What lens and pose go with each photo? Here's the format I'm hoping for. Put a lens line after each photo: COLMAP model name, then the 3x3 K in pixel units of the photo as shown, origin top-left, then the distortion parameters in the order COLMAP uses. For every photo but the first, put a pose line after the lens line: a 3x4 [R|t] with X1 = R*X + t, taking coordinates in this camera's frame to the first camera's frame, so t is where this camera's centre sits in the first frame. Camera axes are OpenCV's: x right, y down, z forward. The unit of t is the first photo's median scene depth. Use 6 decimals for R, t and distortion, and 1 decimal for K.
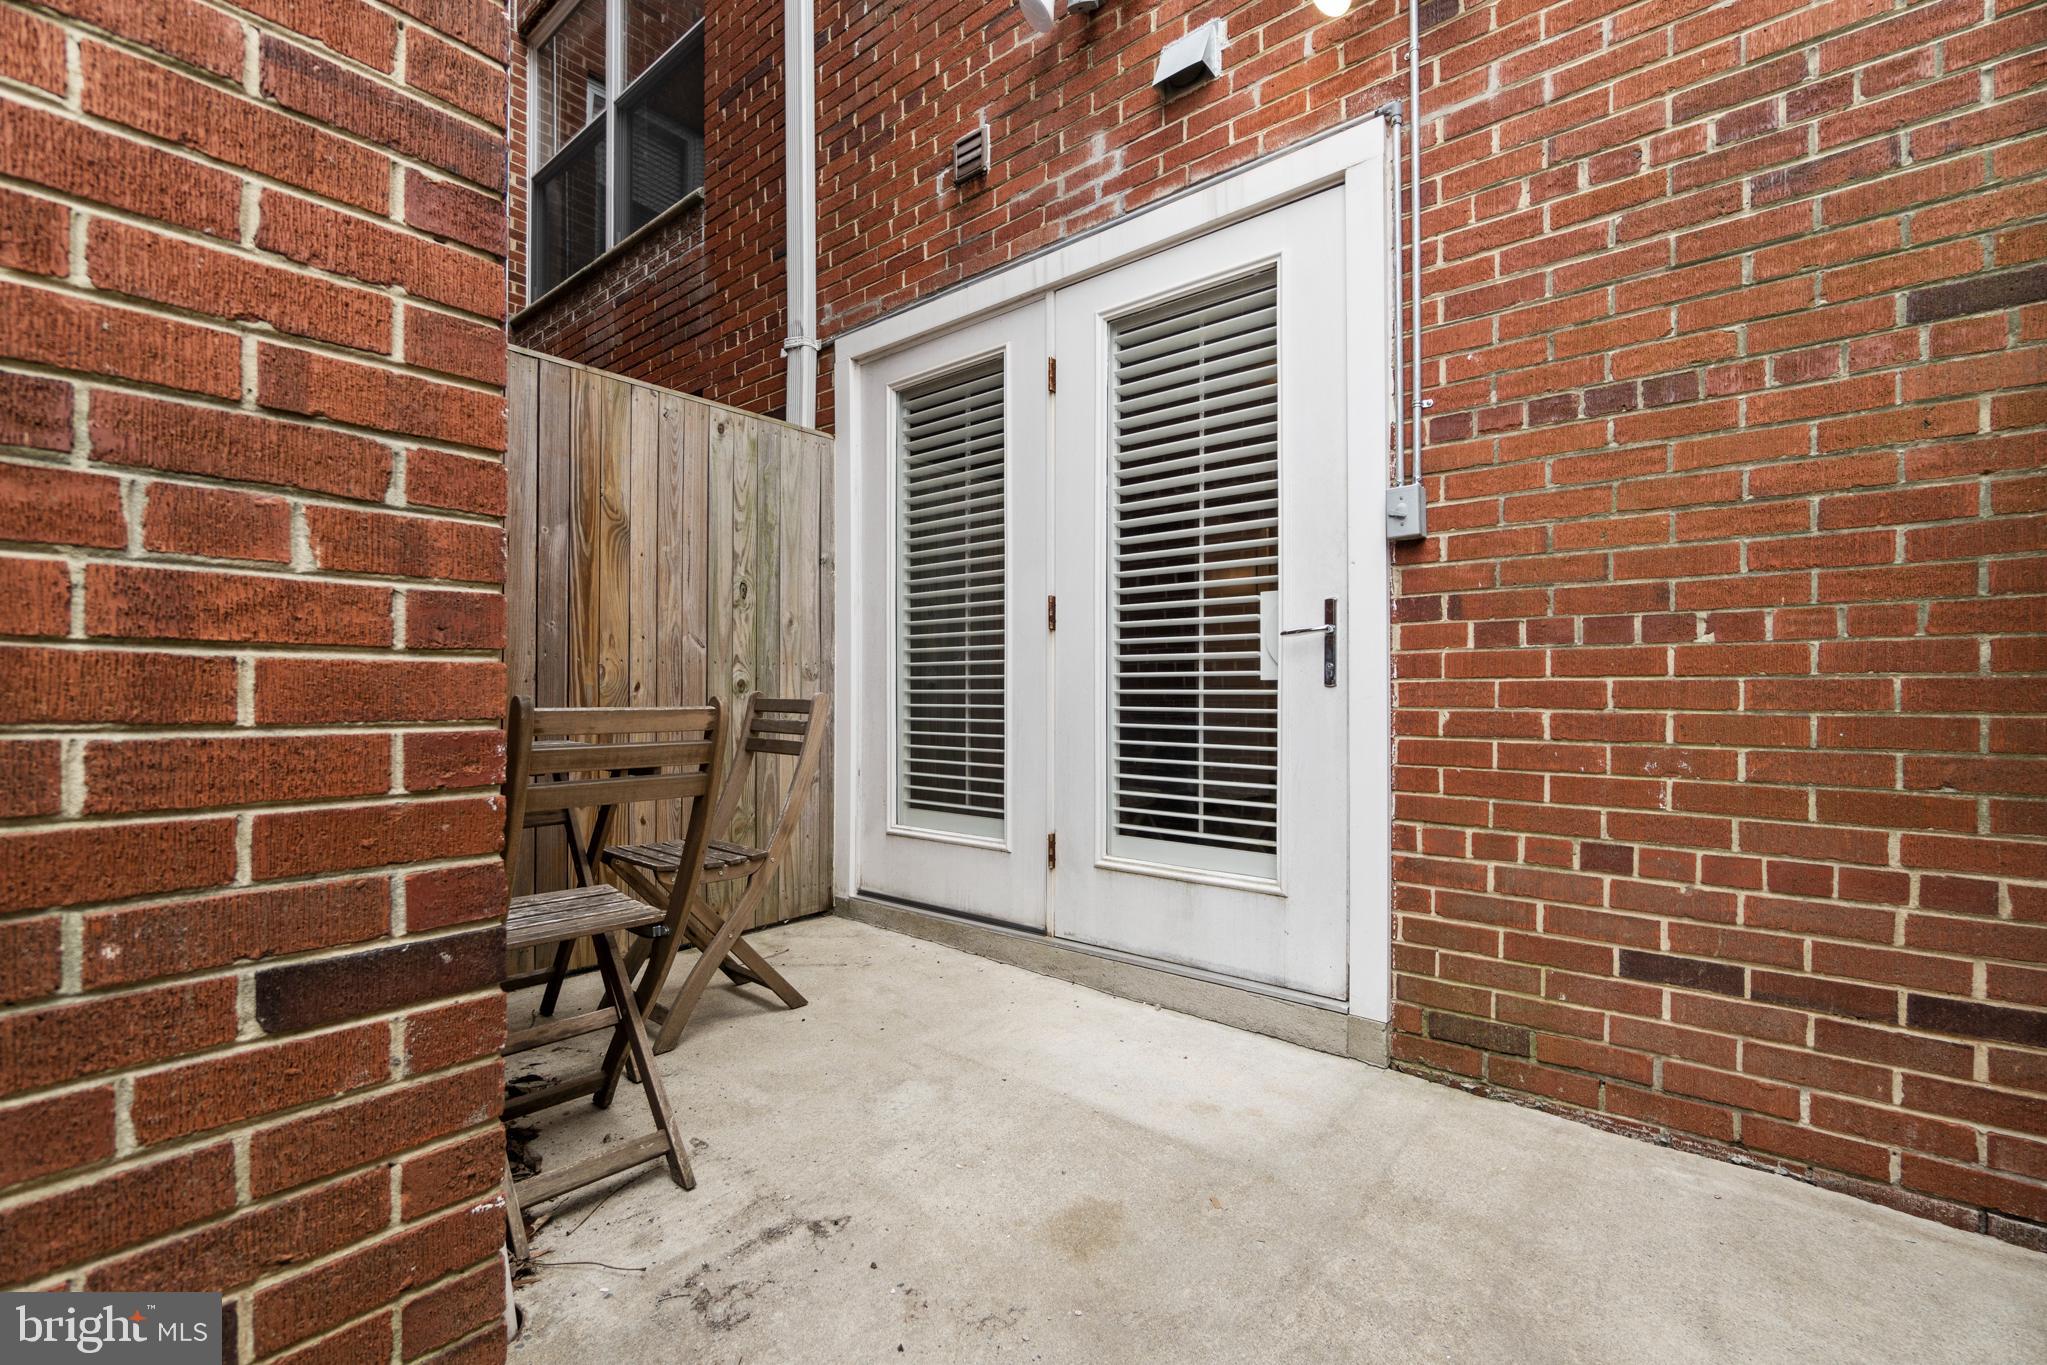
lens RADIAL K [[894.2, 0, 1011.1], [0, 894.2, 691.8], [0, 0, 1]] dist [-0.000727, 0.000022]
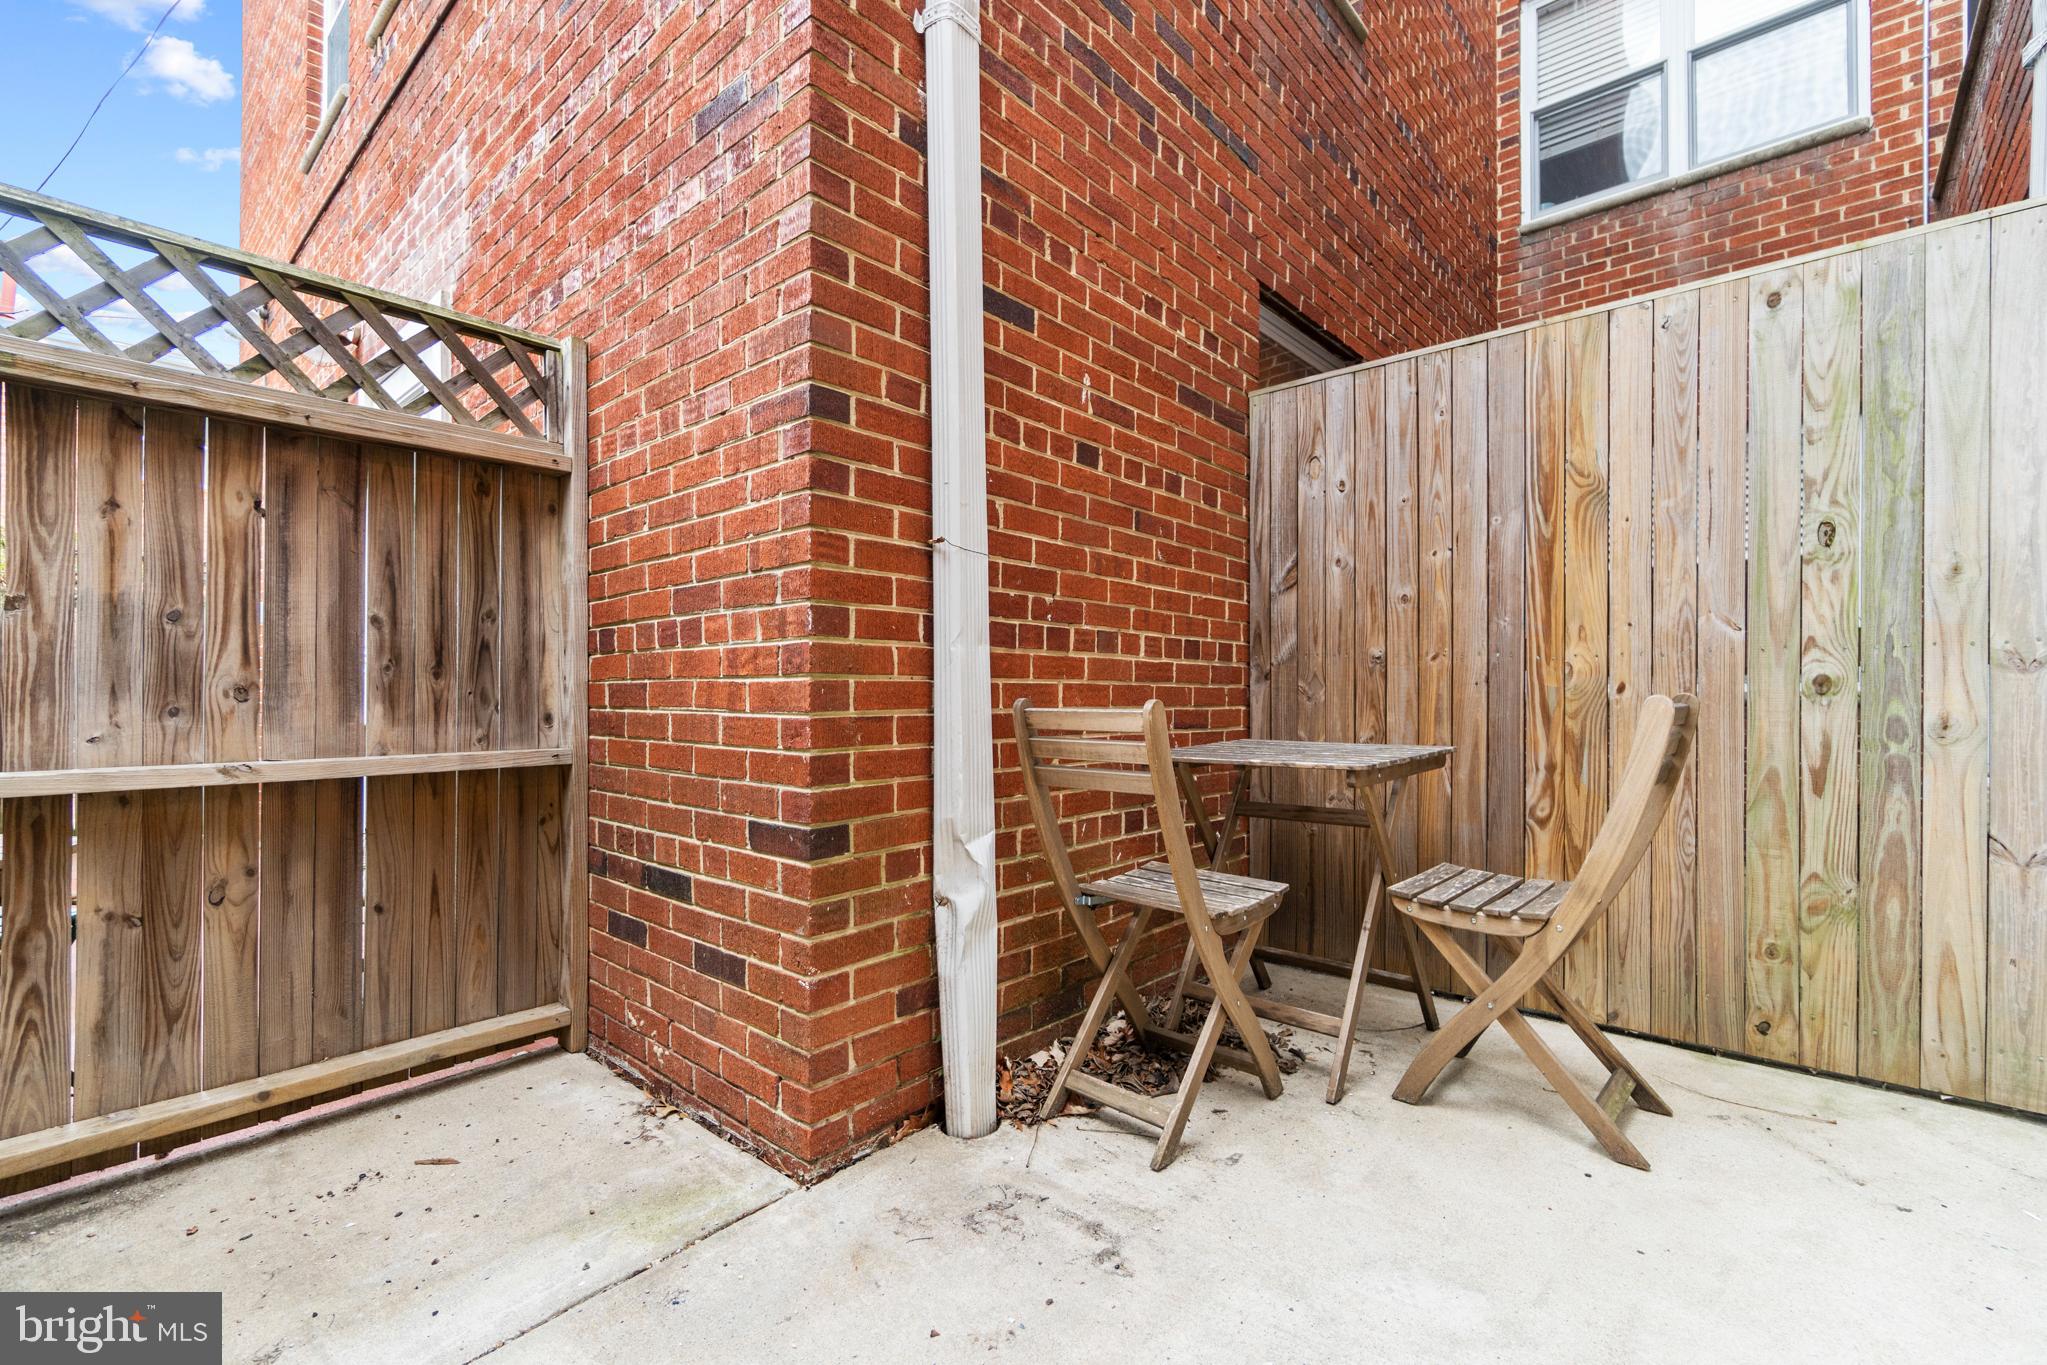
lens RADIAL K [[894.2, 0, 1011.1], [0, 894.2, 691.8], [0, 0, 1]] dist [-0.000727, 0.000022]
pose [[-0.043032, -0.004671, -0.999063, 0.412162], [0.002586, 0.999985, -0.004786, 0.000051], [0.999070, -0.002790, -0.043019, 0.517857]]
